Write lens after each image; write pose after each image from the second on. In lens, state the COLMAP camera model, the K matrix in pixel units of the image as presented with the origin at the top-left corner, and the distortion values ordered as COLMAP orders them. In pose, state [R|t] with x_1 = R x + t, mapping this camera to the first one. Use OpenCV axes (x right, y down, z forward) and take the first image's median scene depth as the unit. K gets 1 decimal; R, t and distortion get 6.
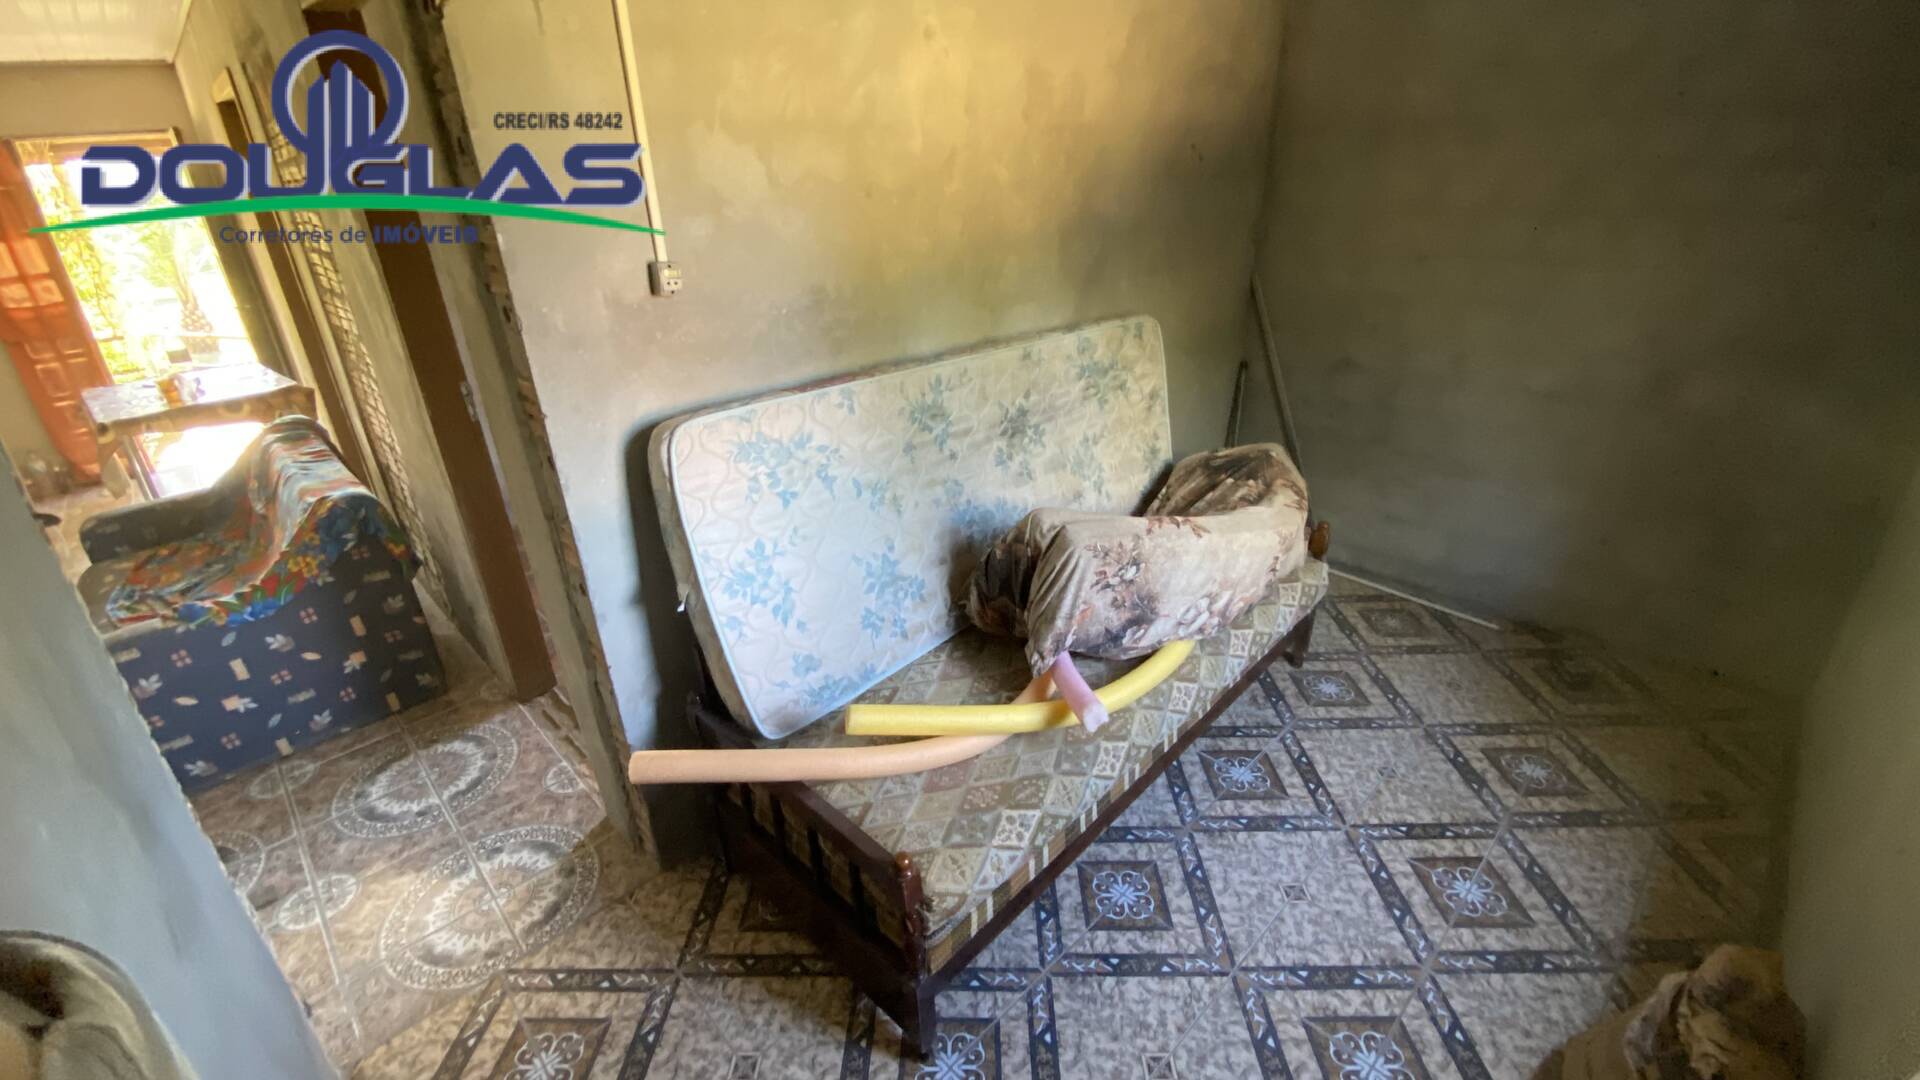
lens RADIAL K [[805.5, 0, 954.5], [0, 805.5, 551.3], [0, 0, 1]] dist [0.027719, -0.025053]
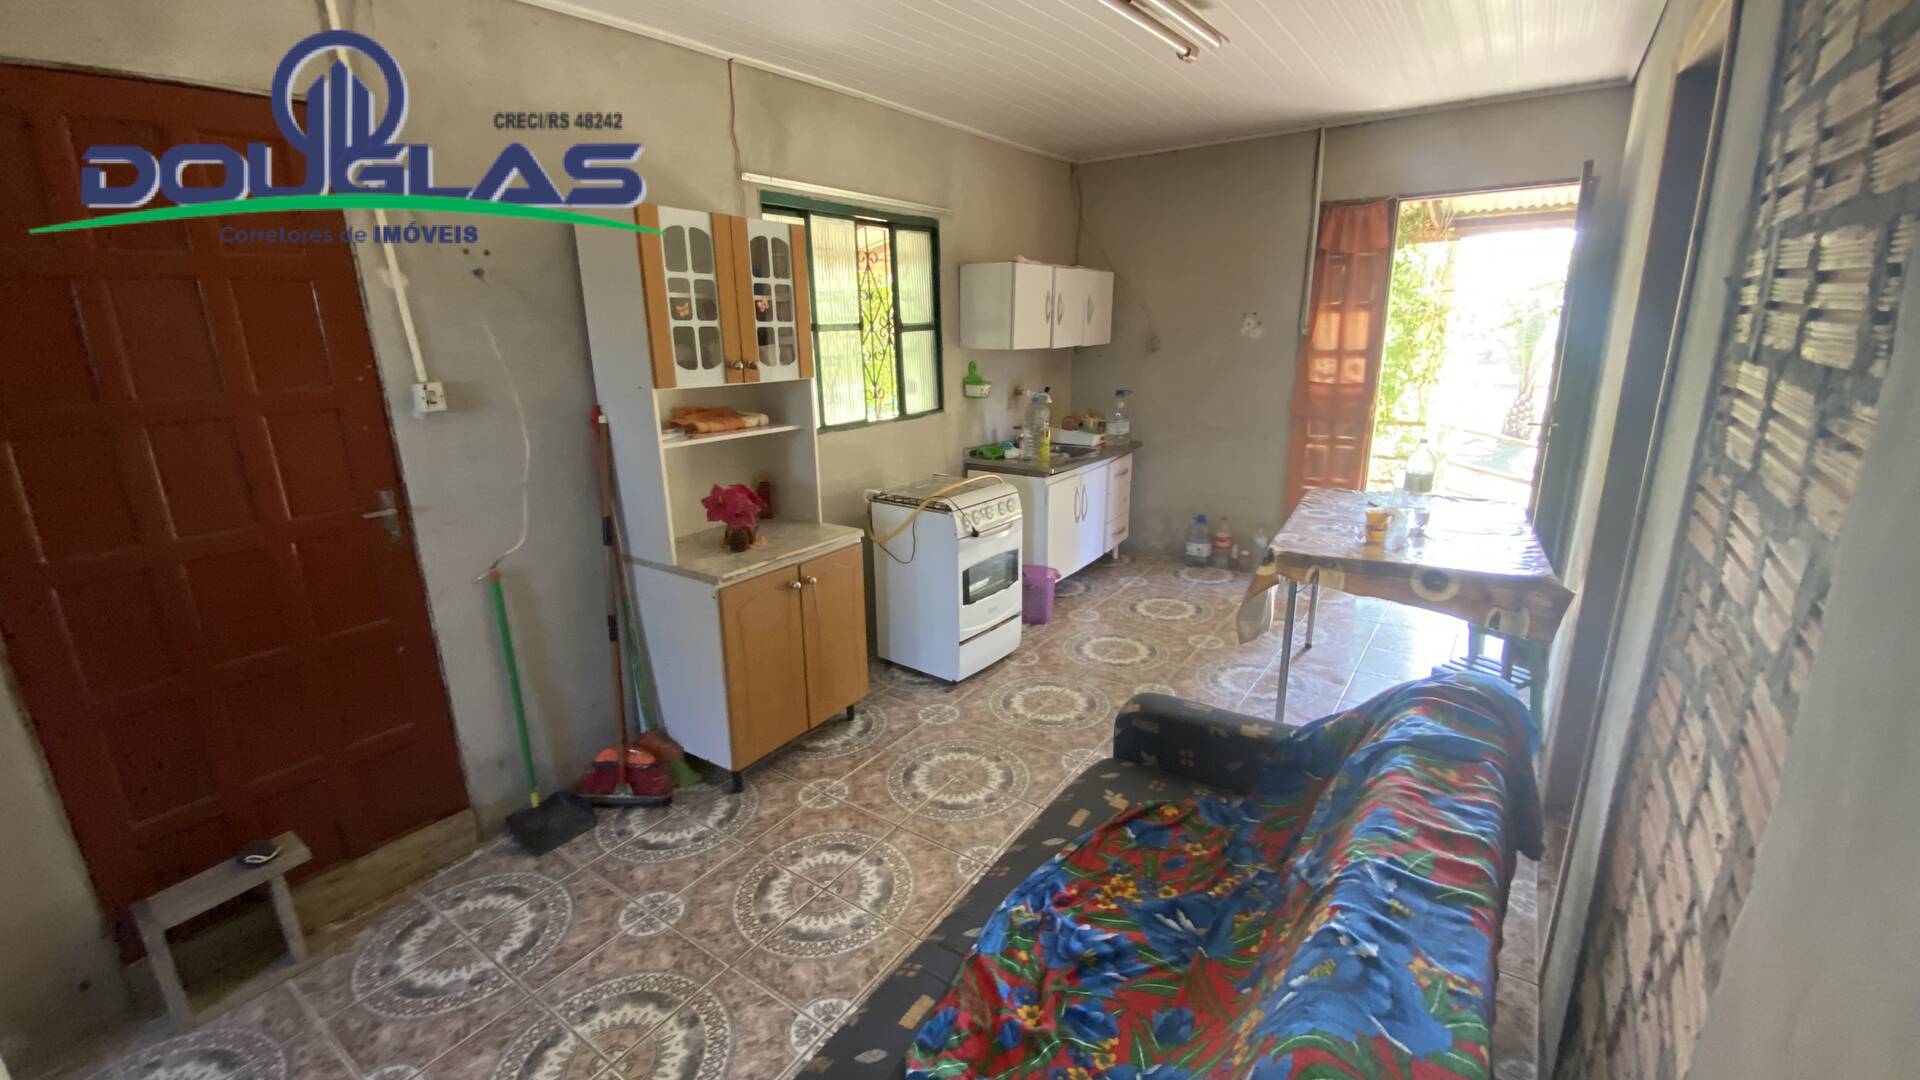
lens RADIAL K [[805.5, 0, 954.5], [0, 805.5, 551.3], [0, 0, 1]] dist [0.027719, -0.025053]
pose [[0.212444, 0.300282, -0.929891, -0.380760], [-0.402515, 0.894022, 0.196740, -0.167252], [0.890421, 0.332499, 0.310798, 0.451846]]
